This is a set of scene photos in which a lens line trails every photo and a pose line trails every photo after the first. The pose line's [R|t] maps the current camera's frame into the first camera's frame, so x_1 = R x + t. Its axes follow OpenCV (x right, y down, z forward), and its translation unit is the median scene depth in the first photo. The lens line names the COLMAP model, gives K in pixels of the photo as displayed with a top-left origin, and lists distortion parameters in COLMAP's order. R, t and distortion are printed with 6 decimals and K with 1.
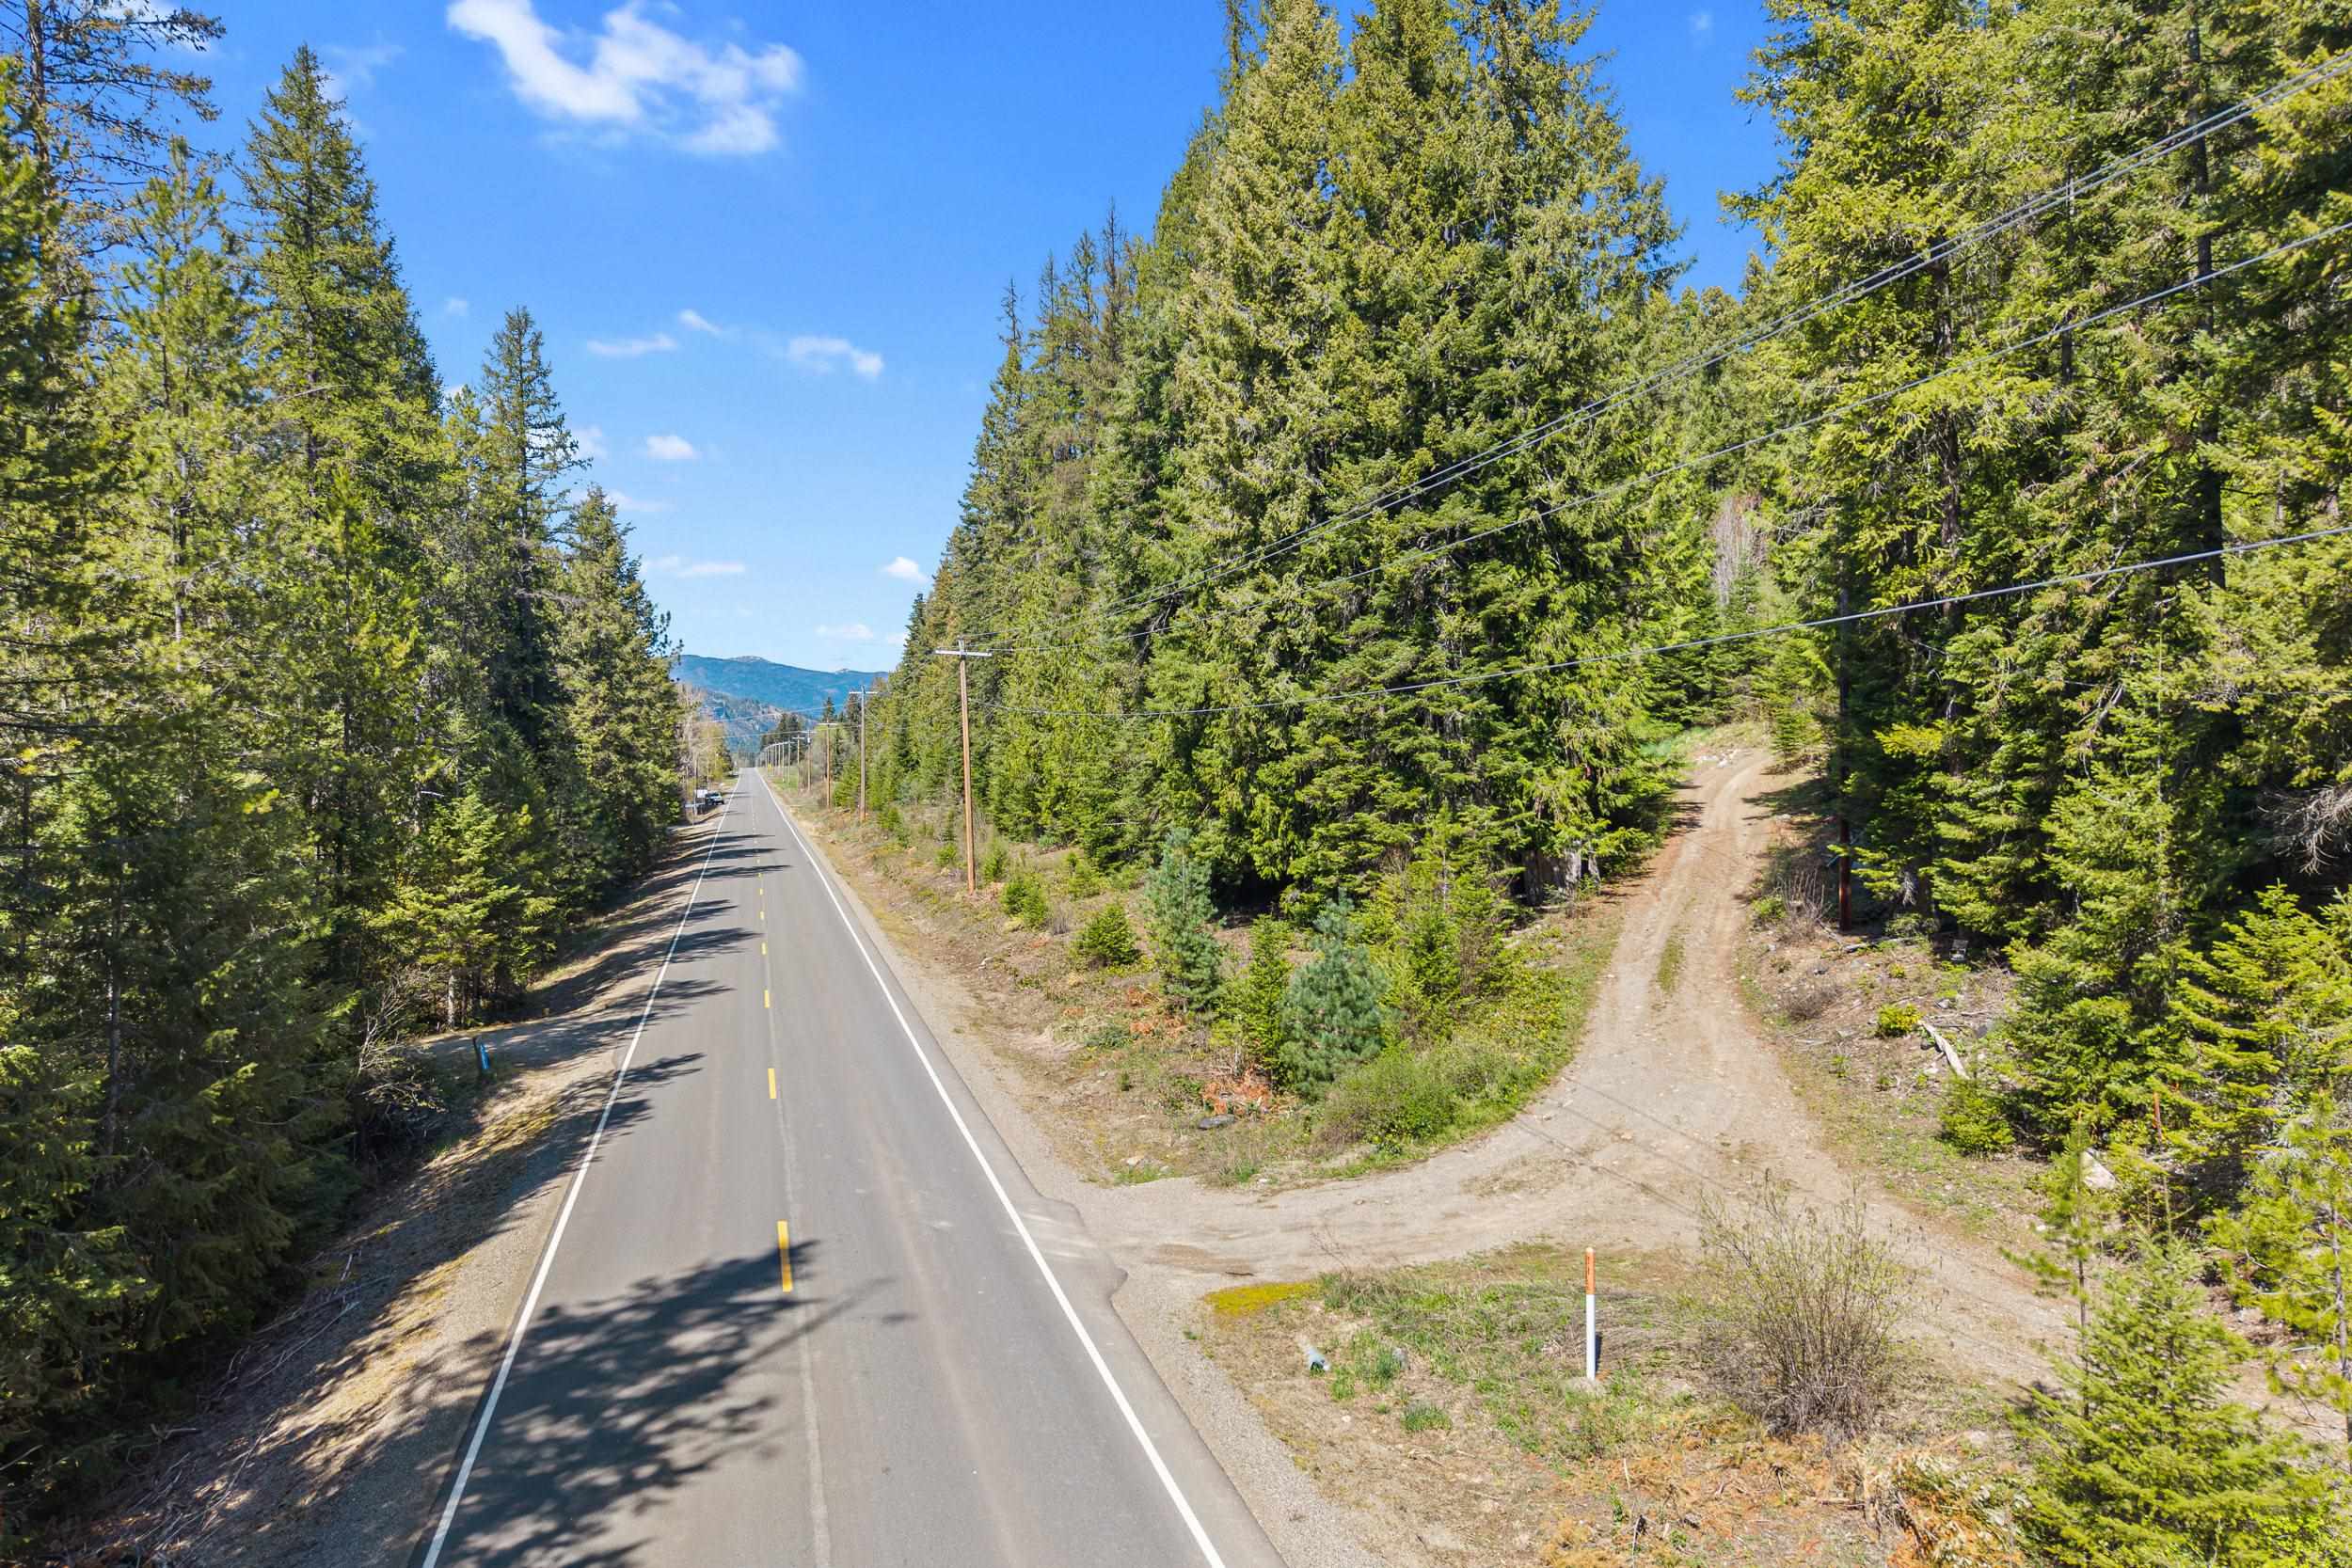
lens RADIAL K [[1557.0, 0, 1180.6], [0, 1557.0, 789.1], [0, 0, 1]] dist [0.007527, -0.014514]
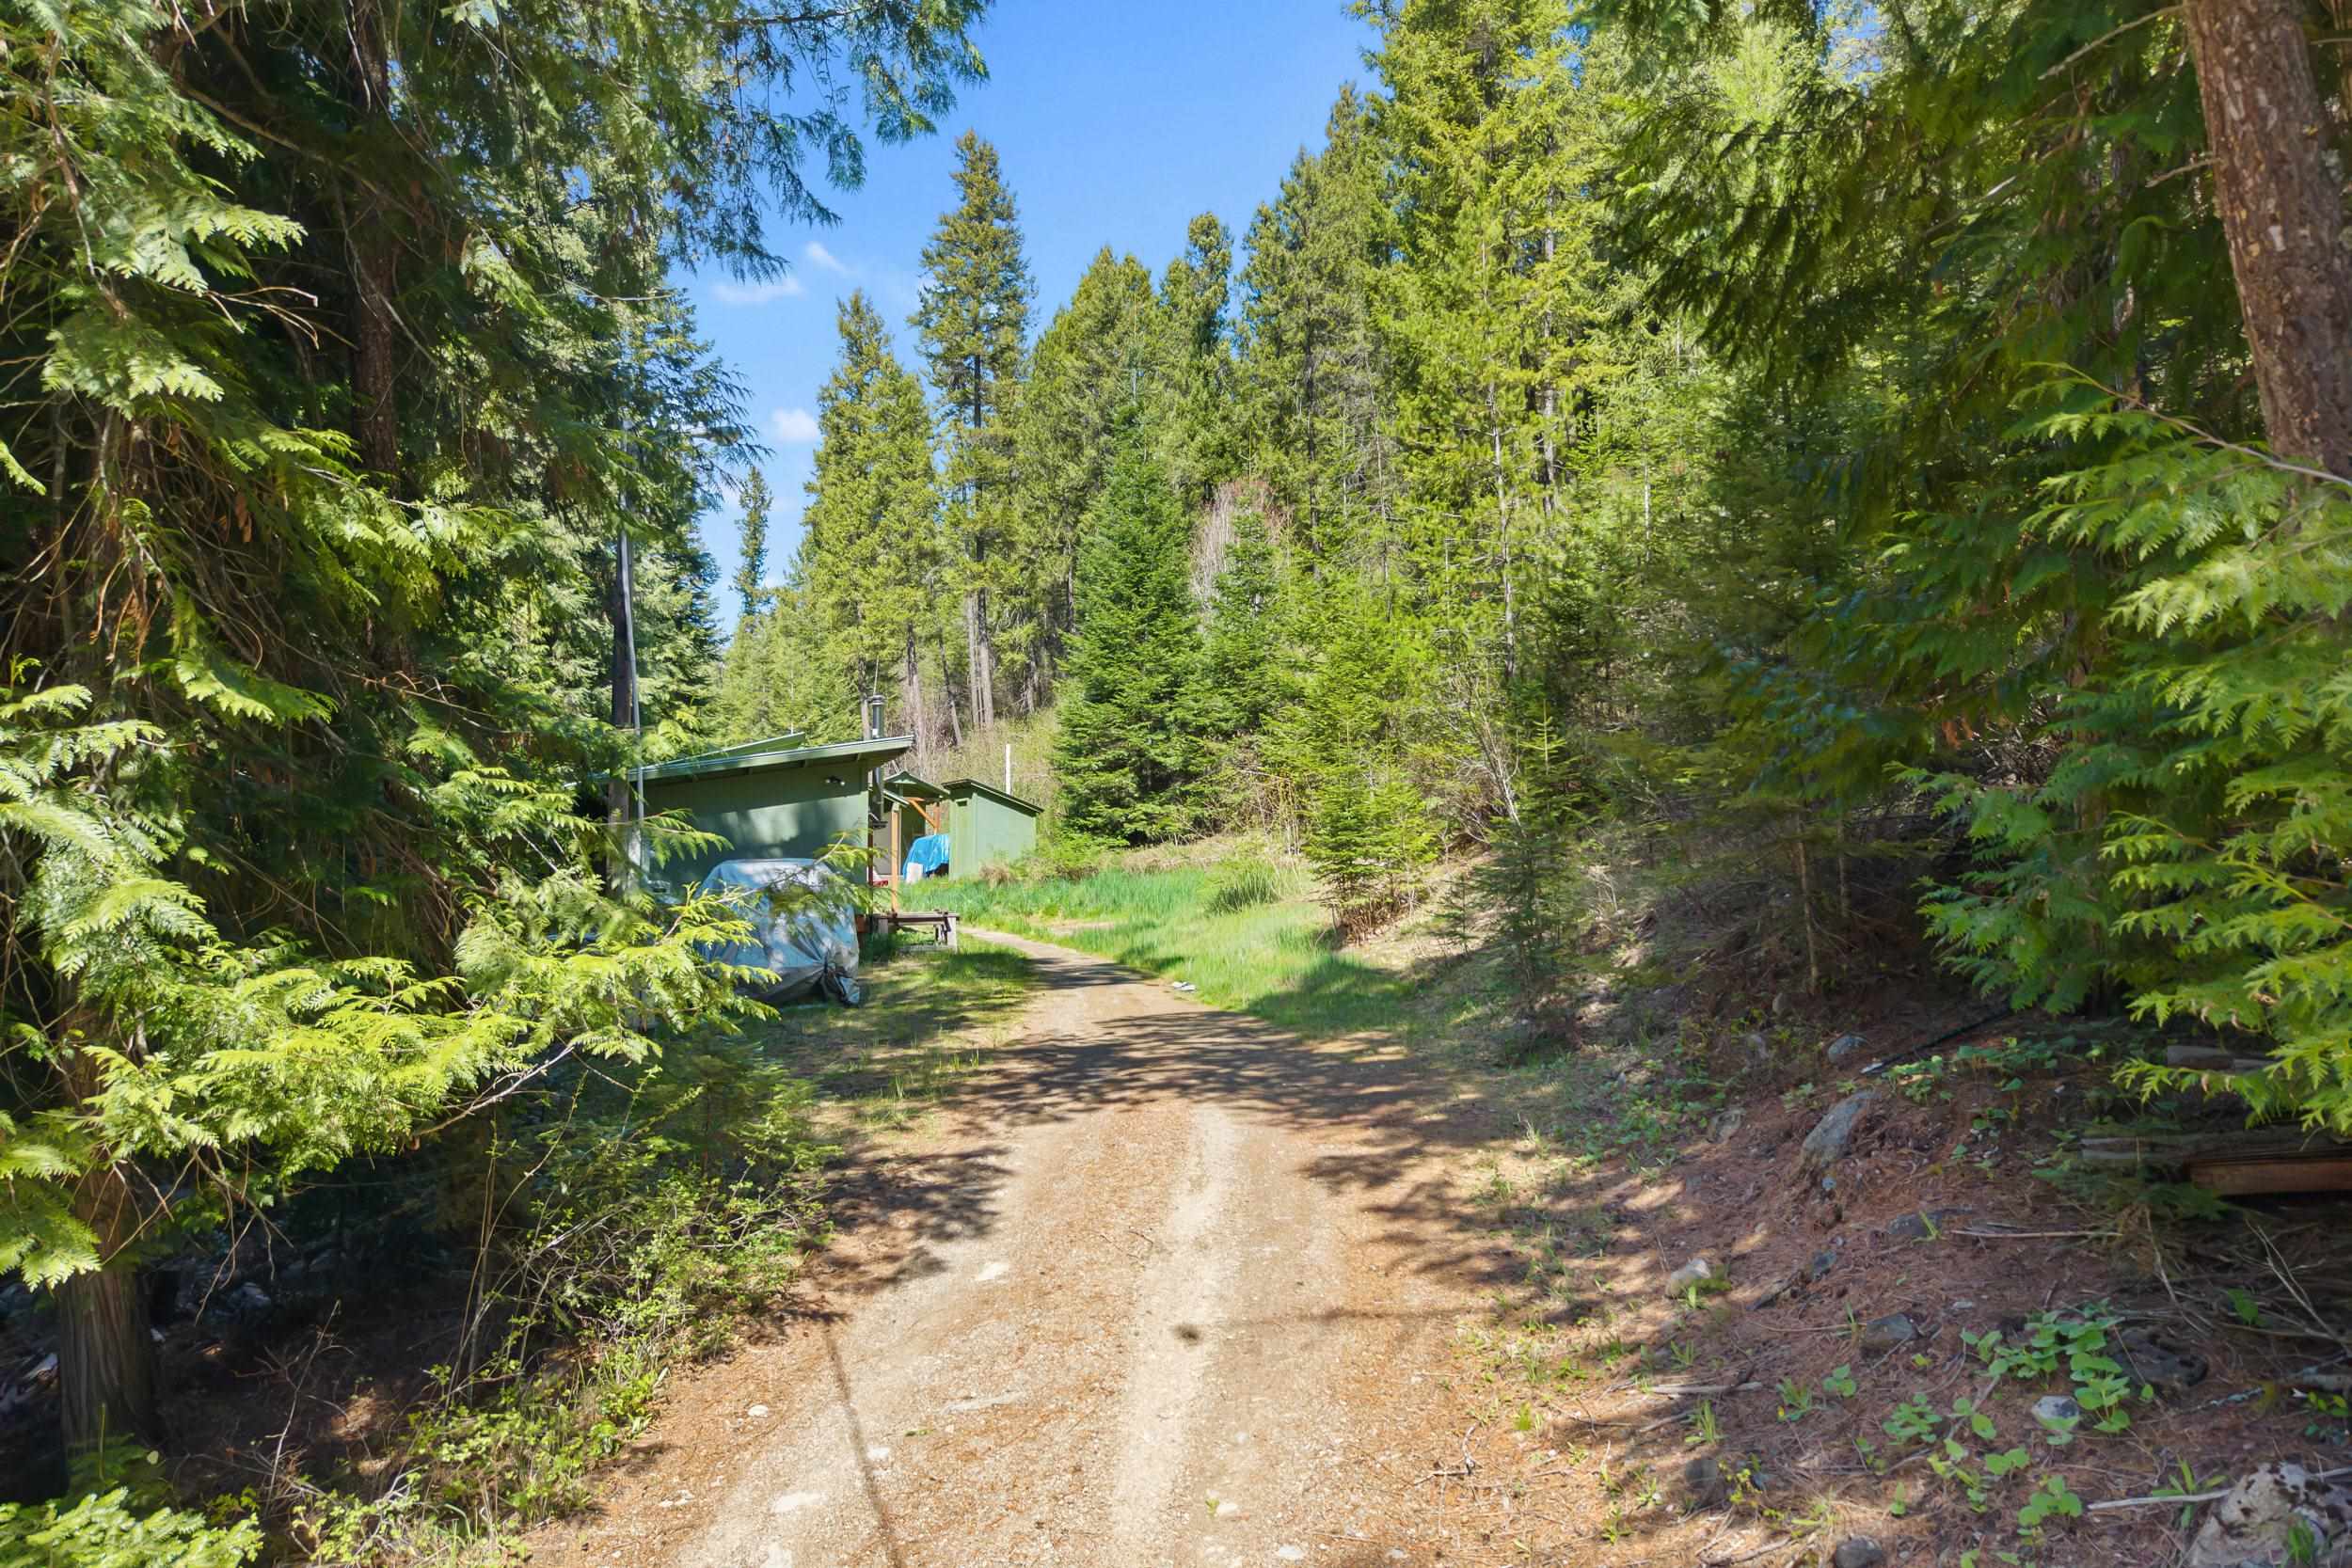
lens RADIAL K [[1557.0, 0, 1180.6], [0, 1557.0, 789.1], [0, 0, 1]] dist [0.007527, -0.014514]
pose [[0.958421, 0.022131, 0.284498, 0.201526], [0.010484, 0.993584, -0.112607, -0.003622], [-0.285164, 0.110908, 0.952040, 0.539800]]
